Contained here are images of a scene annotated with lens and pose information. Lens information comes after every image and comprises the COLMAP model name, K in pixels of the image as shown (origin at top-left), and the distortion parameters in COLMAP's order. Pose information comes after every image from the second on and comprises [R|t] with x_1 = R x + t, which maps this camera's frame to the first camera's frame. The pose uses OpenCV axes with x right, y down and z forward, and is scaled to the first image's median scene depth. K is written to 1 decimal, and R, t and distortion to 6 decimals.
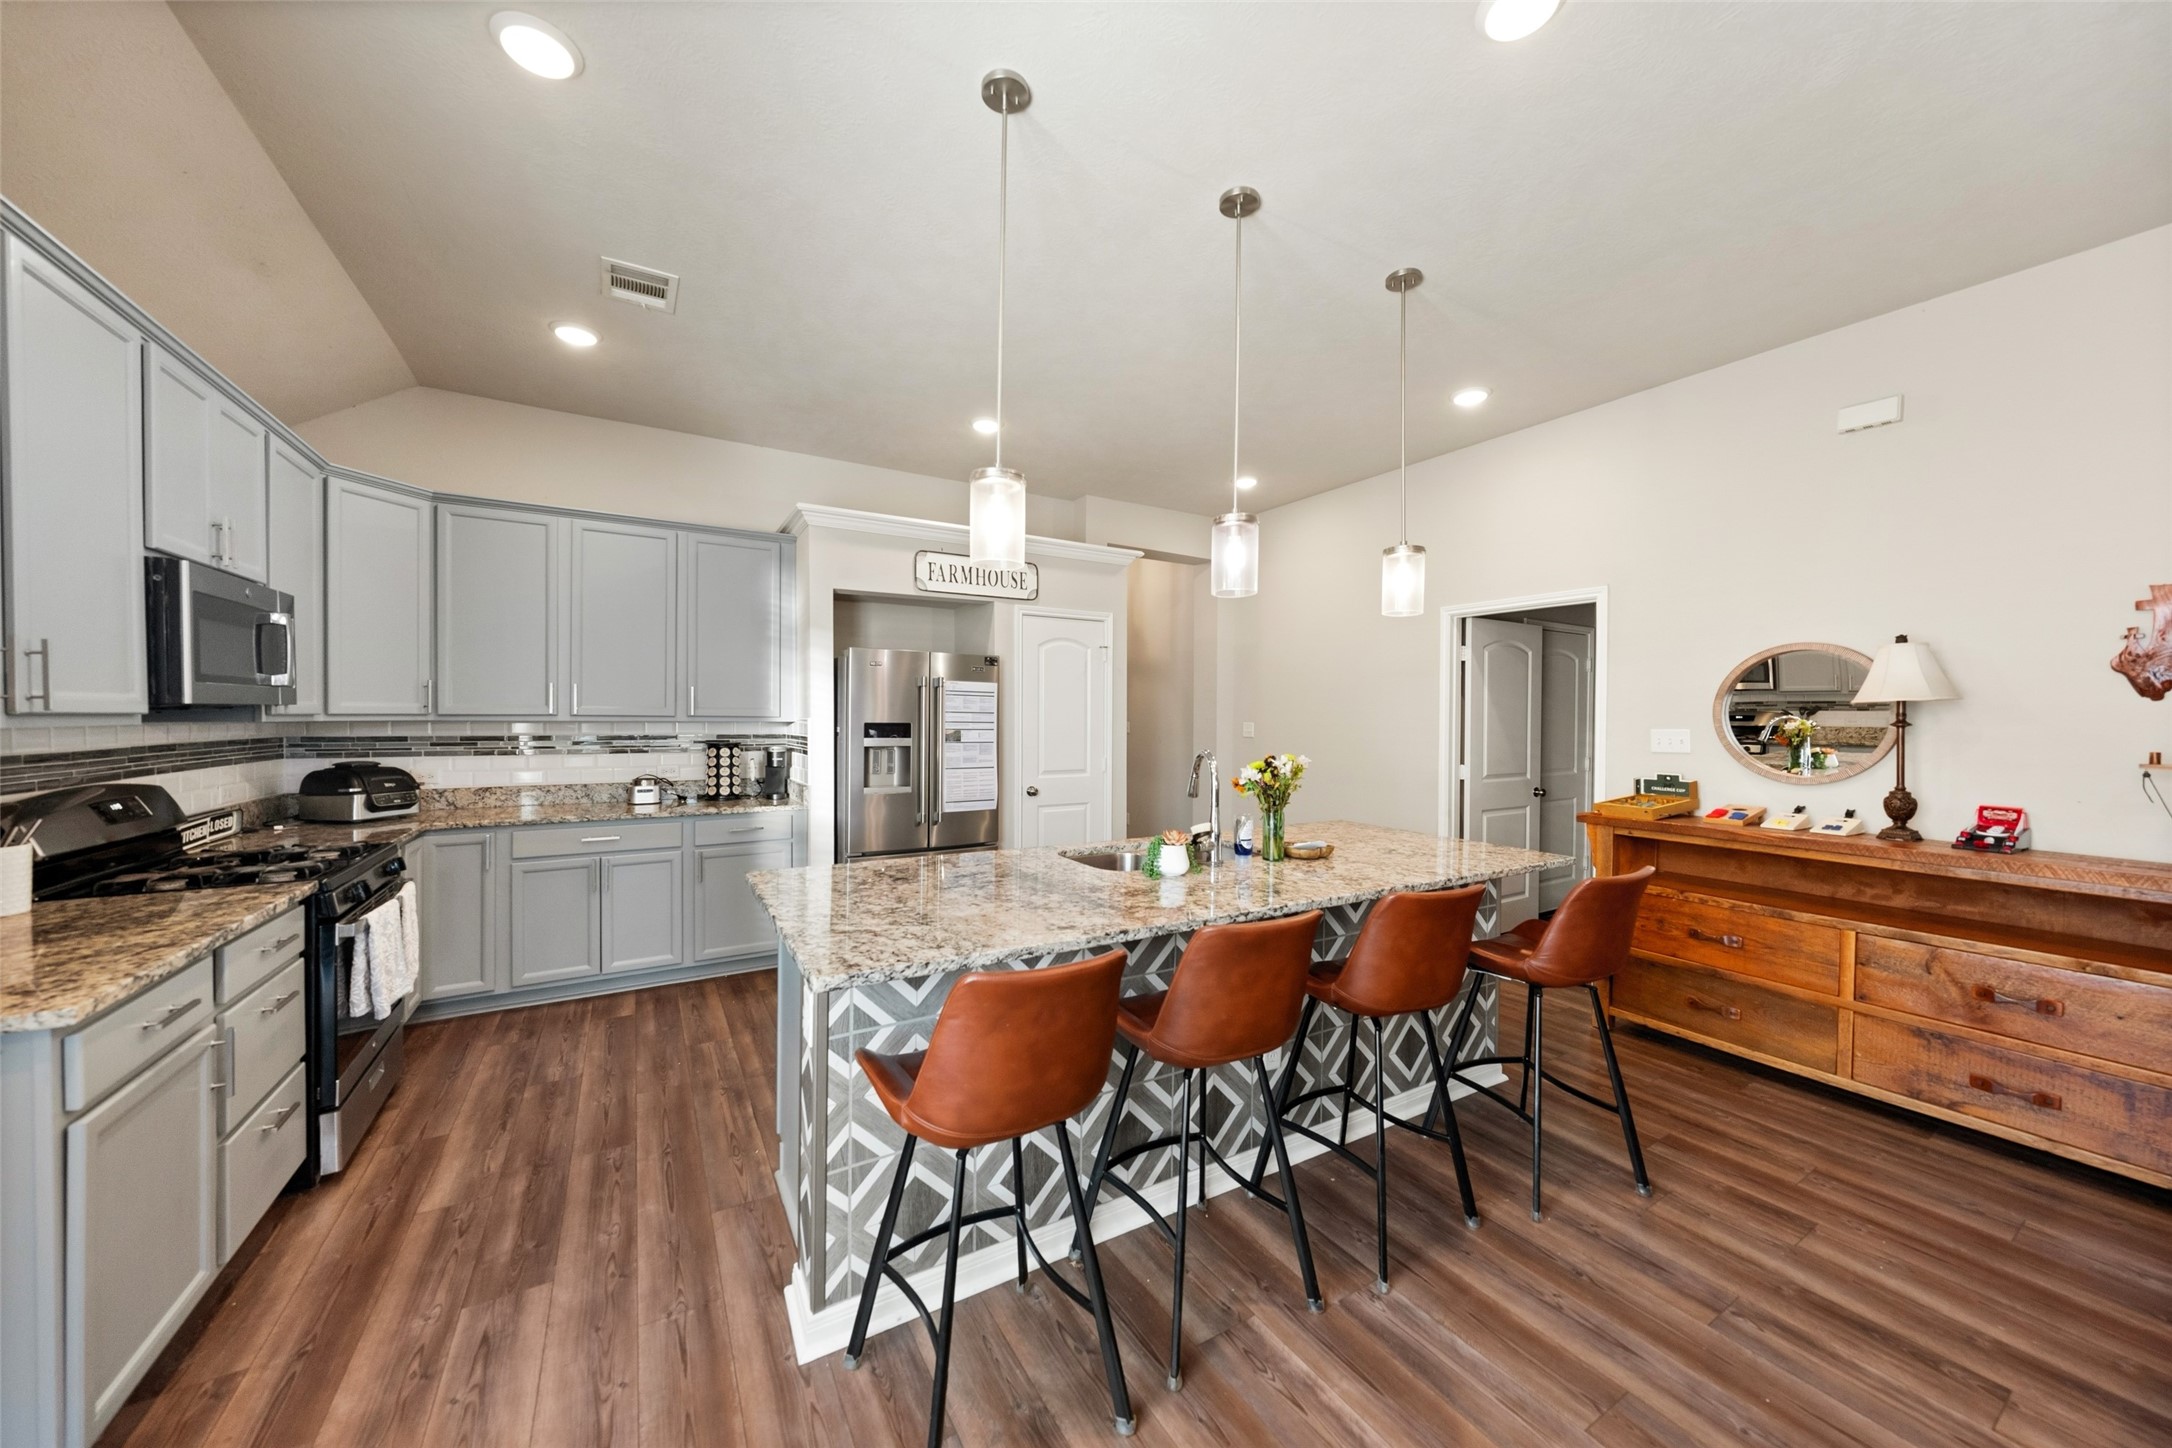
lens RADIAL K [[748.1, 0, 1081.3], [0, 748.1, 722.0], [0, 0, 1]] dist [-0.002545, -0.000104]
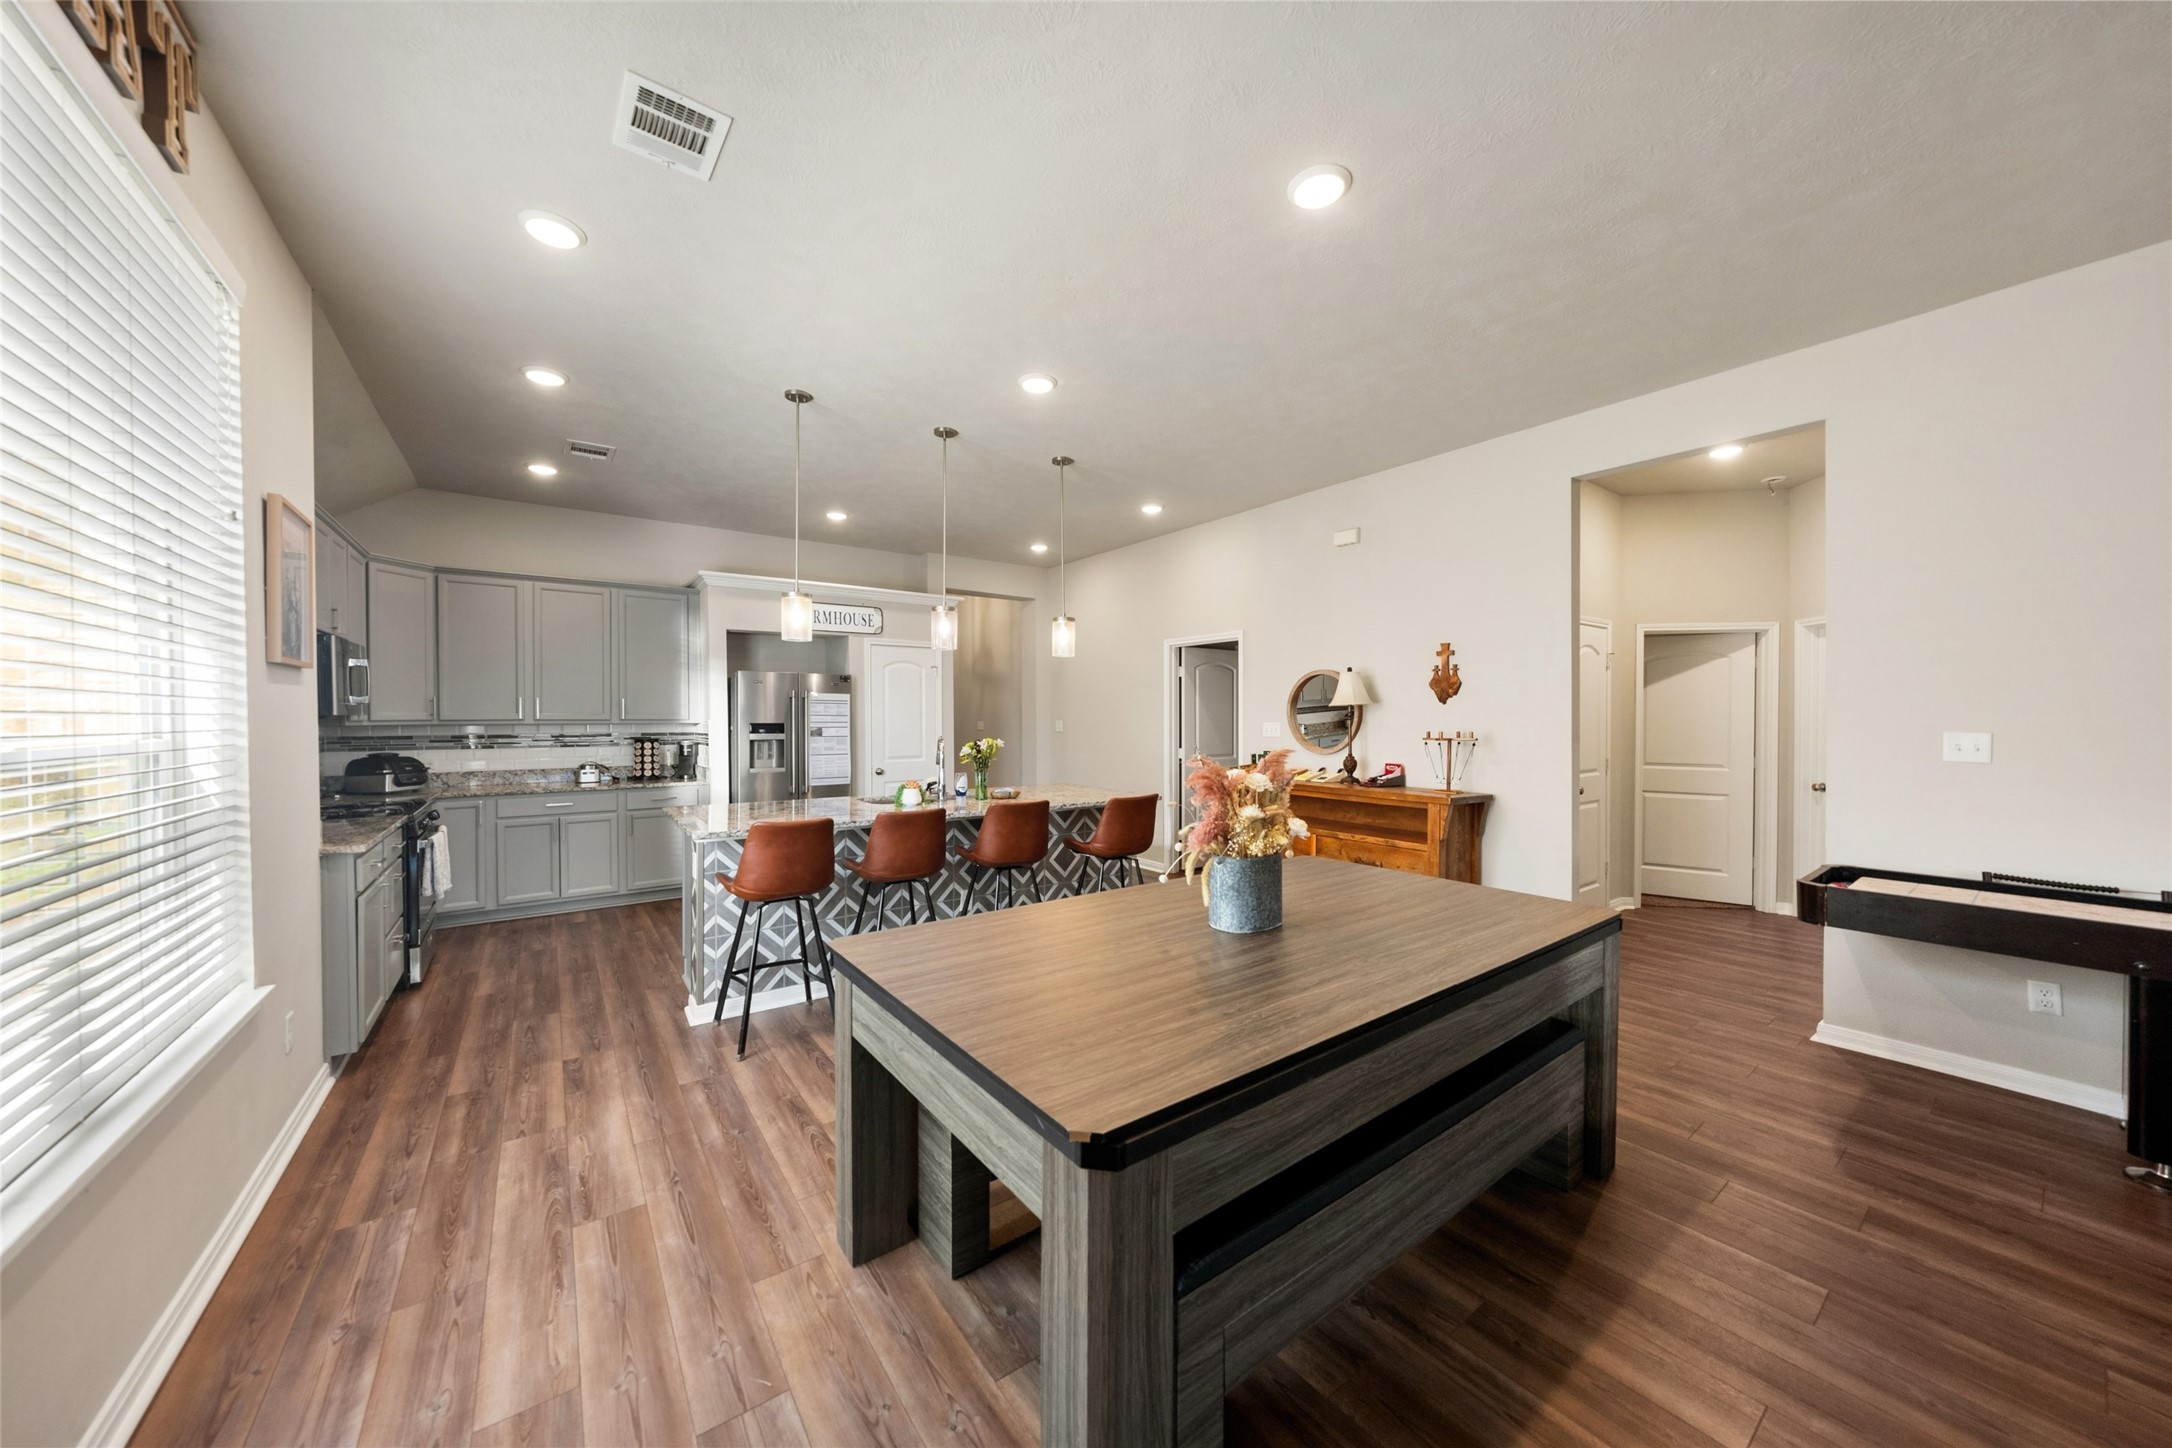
lens RADIAL K [[736.3, 0, 1080.5], [0, 736.3, 723.2], [0, 0, 1]] dist [-0.001378, -0.000068]
pose [[0.995784, -0.009546, 0.091227, 0.245625], [0.009389, 0.999954, 0.002151, 0.004397], [-0.091244, -0.001285, 0.995828, -0.534373]]
